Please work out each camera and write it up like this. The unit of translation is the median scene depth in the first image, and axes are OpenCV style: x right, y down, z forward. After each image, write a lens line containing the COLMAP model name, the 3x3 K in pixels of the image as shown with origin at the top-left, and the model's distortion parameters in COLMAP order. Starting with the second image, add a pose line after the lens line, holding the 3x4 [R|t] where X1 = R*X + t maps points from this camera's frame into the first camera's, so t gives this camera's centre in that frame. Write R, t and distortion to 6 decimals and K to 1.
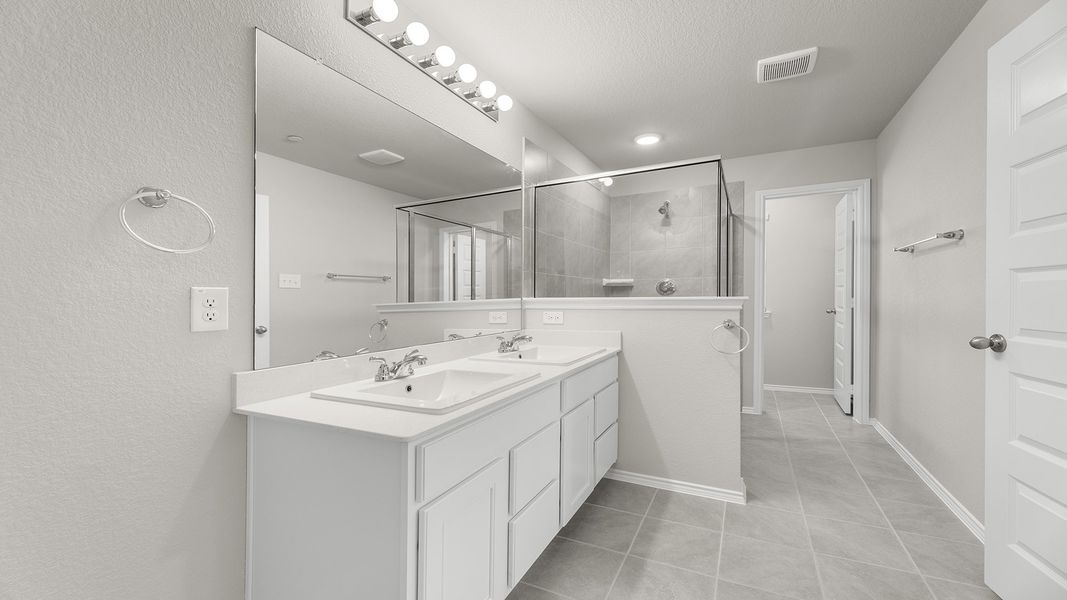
lens RADIAL K [[427.5, 0, 529.9], [0, 427.5, 306.7], [0, 0, 1]] dist [-0.015750, -0.000506]
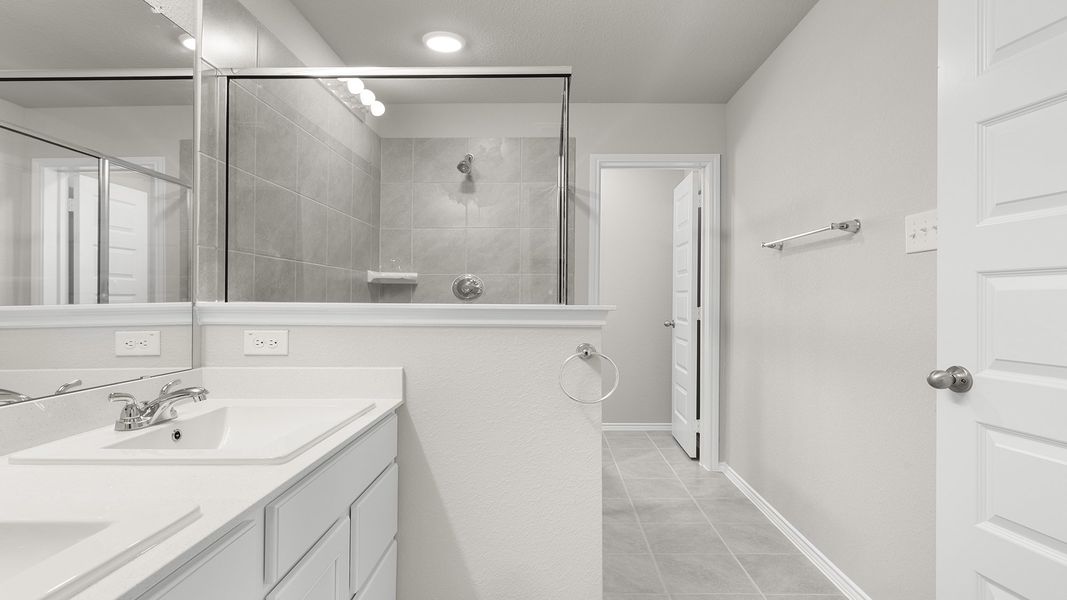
lens RADIAL K [[611.4, 0, 533.6], [0, 611.4, 320.9], [0, 0, 1]] dist [0.005053, -0.001349]
pose [[0.906297, 0.001675, 0.422639, 0.028013], [-0.006147, 0.999939, 0.009220, -0.006174], [-0.422597, -0.010954, 0.906251, 0.174409]]
